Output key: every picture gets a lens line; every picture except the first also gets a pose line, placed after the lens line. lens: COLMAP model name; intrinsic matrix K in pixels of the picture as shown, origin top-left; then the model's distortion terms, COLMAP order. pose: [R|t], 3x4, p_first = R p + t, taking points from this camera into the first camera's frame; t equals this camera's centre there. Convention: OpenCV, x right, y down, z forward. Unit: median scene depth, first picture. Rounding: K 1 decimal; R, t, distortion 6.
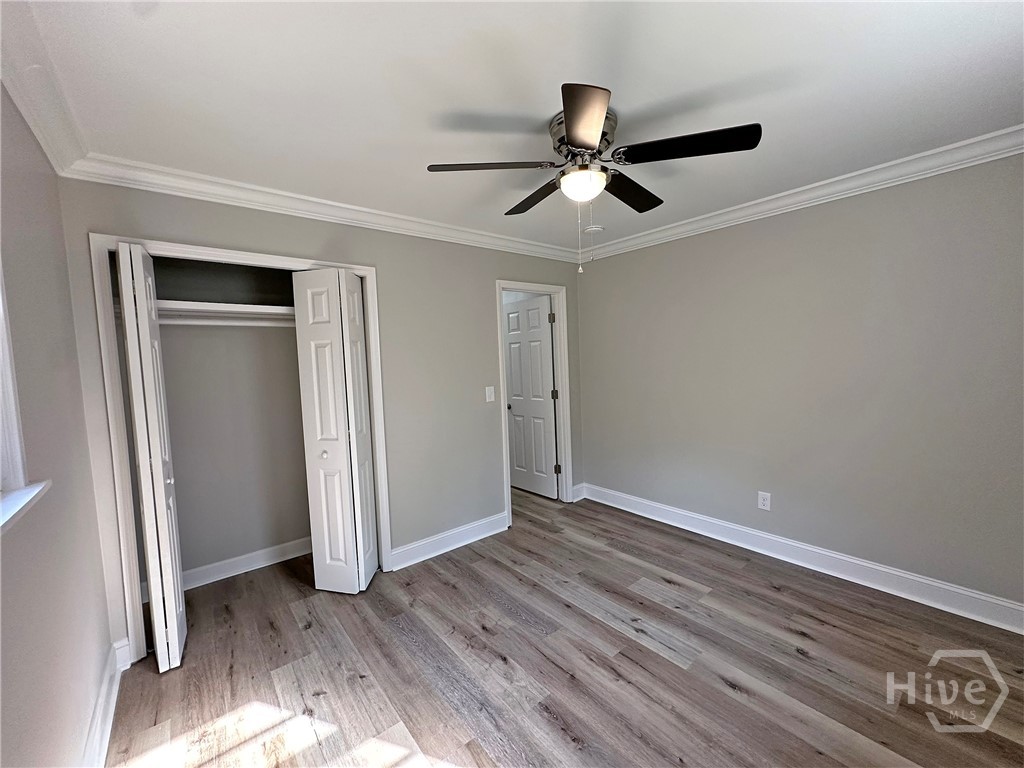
lens RADIAL K [[407.4, 0, 512.6], [0, 407.4, 383.0], [0, 0, 1]] dist [0.002001, 0.000018]
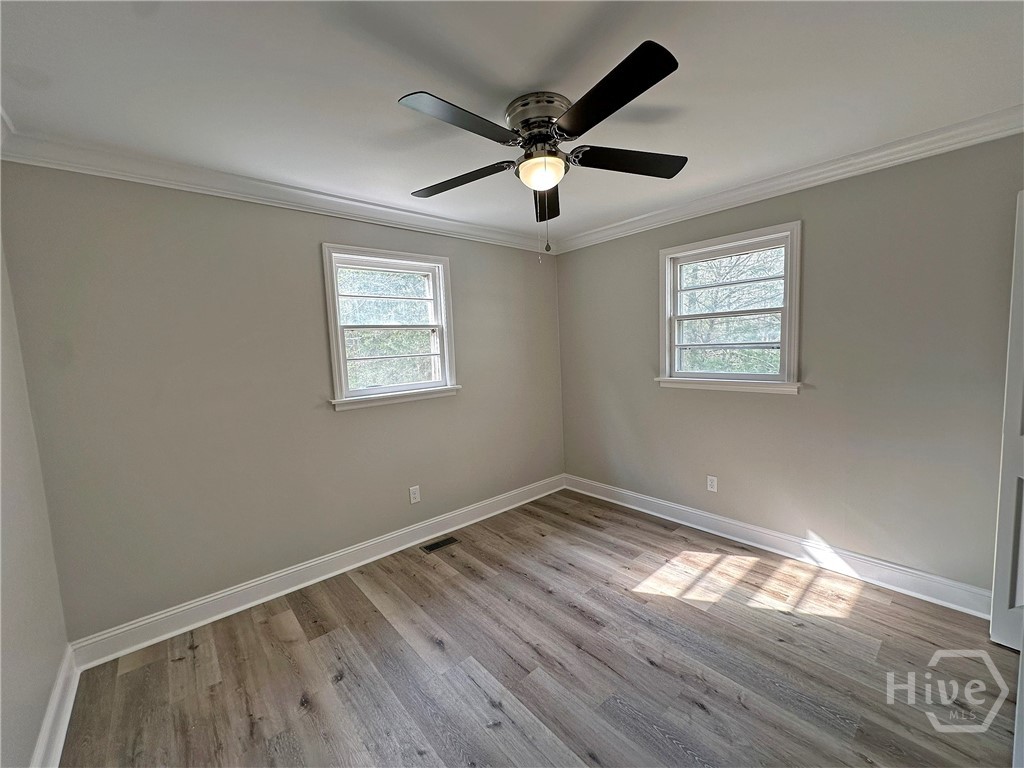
lens RADIAL K [[407.4, 0, 511.9], [0, 407.4, 383.1], [0, 0, 1]] dist [0.002001, 0.000018]
pose [[-0.996736, 0.077779, -0.021630, 0.284417], [0.073469, 0.984975, 0.156287, -0.135509], [0.033461, 0.154188, -0.987475, 1.900775]]
